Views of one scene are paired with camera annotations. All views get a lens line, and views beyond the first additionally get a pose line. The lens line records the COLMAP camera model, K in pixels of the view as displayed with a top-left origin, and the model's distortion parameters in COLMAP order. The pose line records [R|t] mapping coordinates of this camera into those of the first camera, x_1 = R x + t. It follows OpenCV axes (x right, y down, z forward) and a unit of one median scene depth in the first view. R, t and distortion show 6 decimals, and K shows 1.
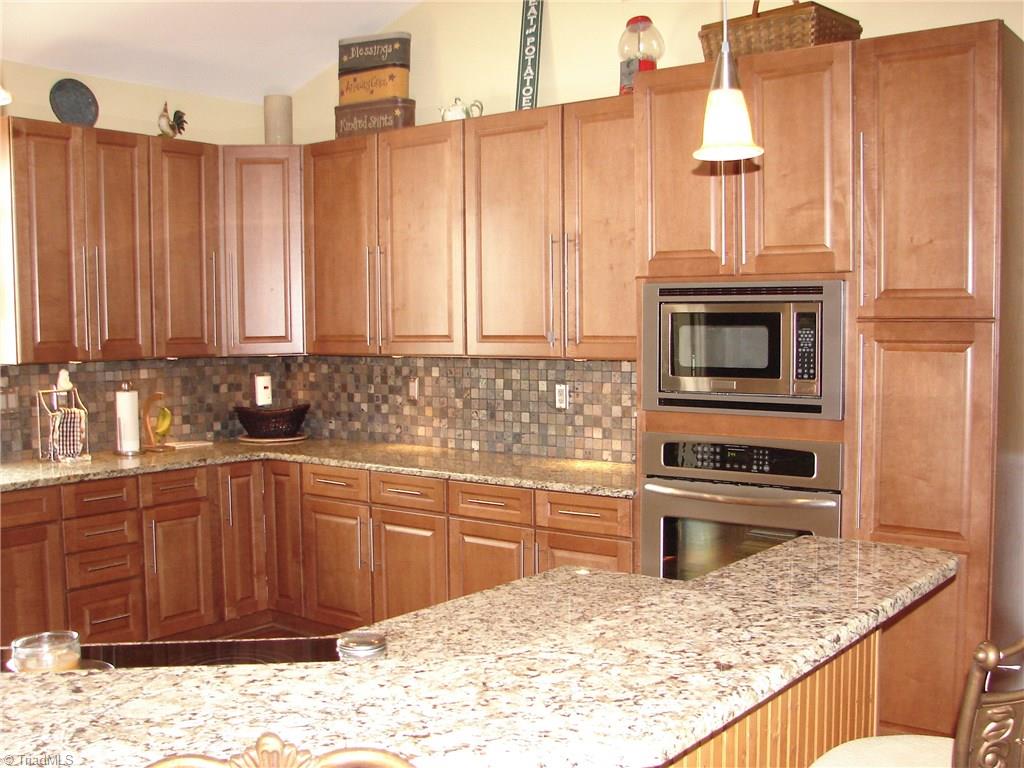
lens RADIAL K [[1119.8, 0, 535.2], [0, 1119.8, 384.5], [0, 0, 1]] dist [-0.203557, 0.311302]
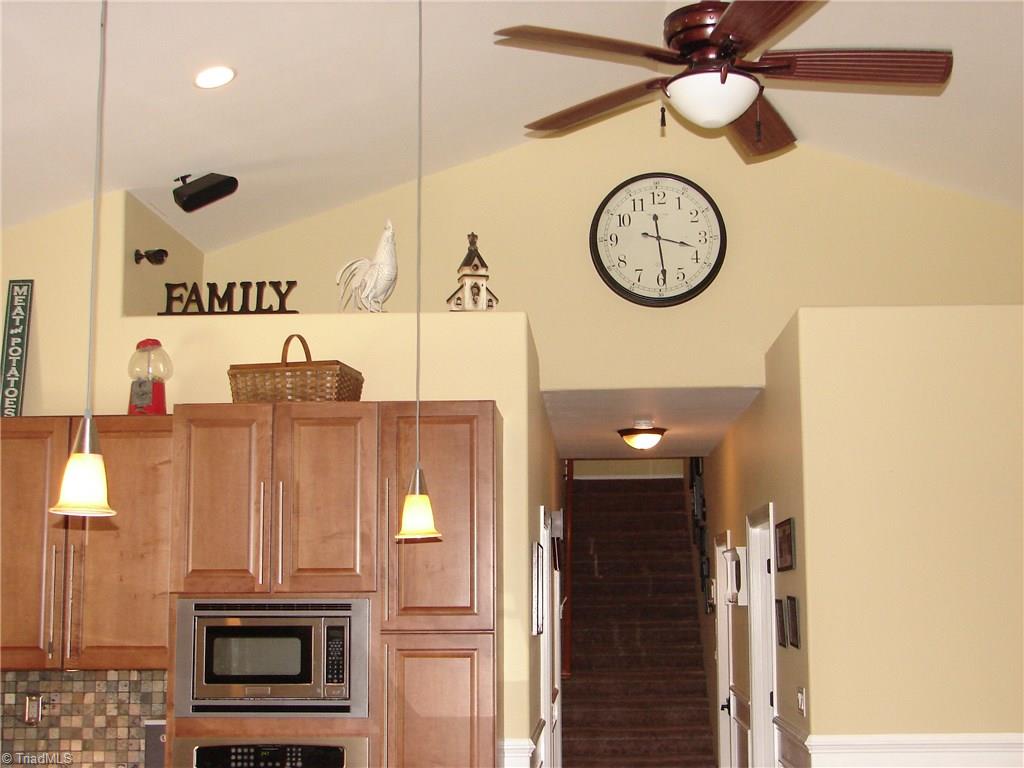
lens RADIAL K [[1423.4, 0, 573.2], [0, 1423.4, 386.2], [0, 0, 1]] dist [-0.109005, 0.318022]
pose [[0.814423, 0.082232, 0.574415, -0.432363], [0.035952, 0.980855, -0.191390, -0.017609], [-0.579156, 0.176524, 0.795875, -0.388921]]
